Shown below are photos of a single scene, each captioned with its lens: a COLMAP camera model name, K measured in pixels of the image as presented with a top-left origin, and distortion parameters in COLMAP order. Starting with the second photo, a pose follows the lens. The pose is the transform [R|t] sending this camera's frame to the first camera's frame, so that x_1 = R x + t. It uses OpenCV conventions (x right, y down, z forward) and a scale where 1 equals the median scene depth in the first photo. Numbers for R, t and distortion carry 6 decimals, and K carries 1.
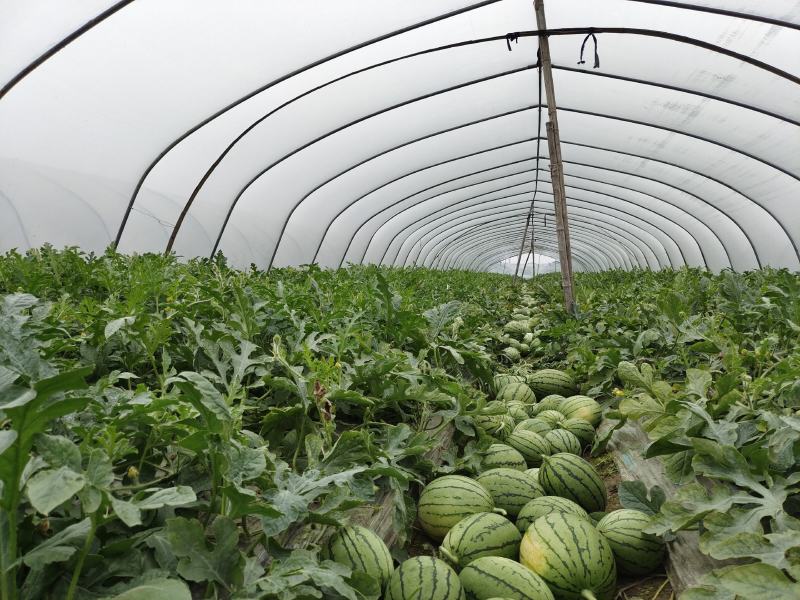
lens RADIAL K [[575.7, 0, 400.7], [0, 575.7, 328.4], [0, 0, 1]] dist [0.048051, -0.068873]
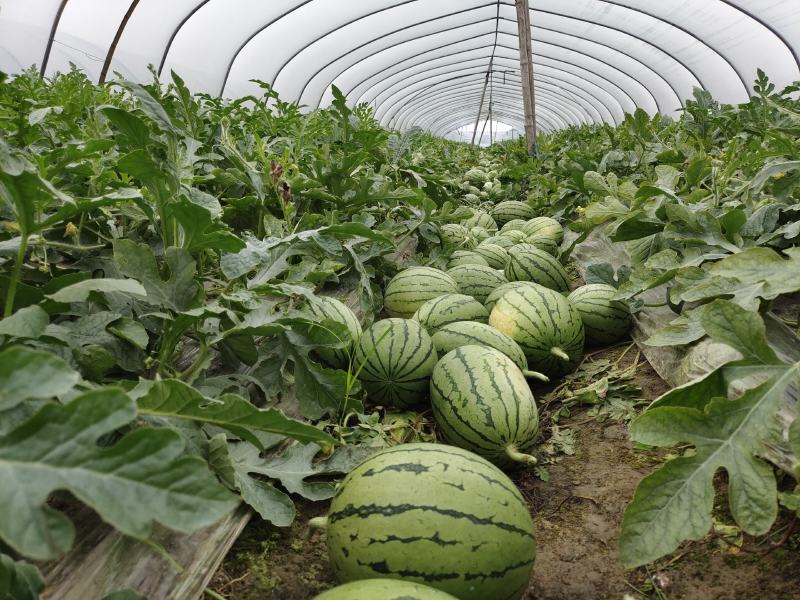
lens RADIAL K [[574.1, 0, 400.0], [0, 574.1, 300.0], [0, 0, 1]] dist [0.087027, -0.129130]
pose [[0.997089, -0.022897, 0.072721, -0.012227], [0.010626, 0.986262, 0.164846, 0.127188], [-0.075497, -0.163593, 0.983635, 0.032443]]
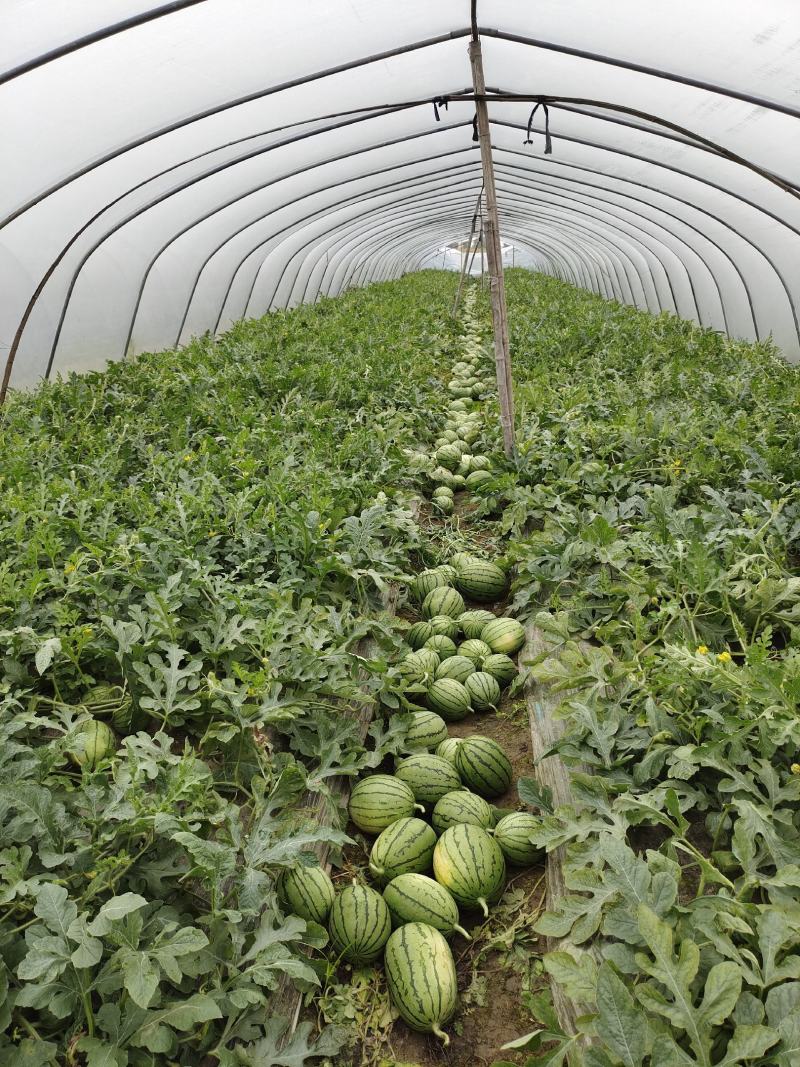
lens RADIAL K [[768.2, 0, 384.7], [0, 768.2, 550.5], [0, 0, 1]] dist [0.048926, -0.073083]
pose [[0.994444, -0.052377, 0.091313, -0.011709], [0.025490, 0.961426, 0.273881, -0.504652], [-0.102136, -0.270032, 0.957419, -0.288536]]
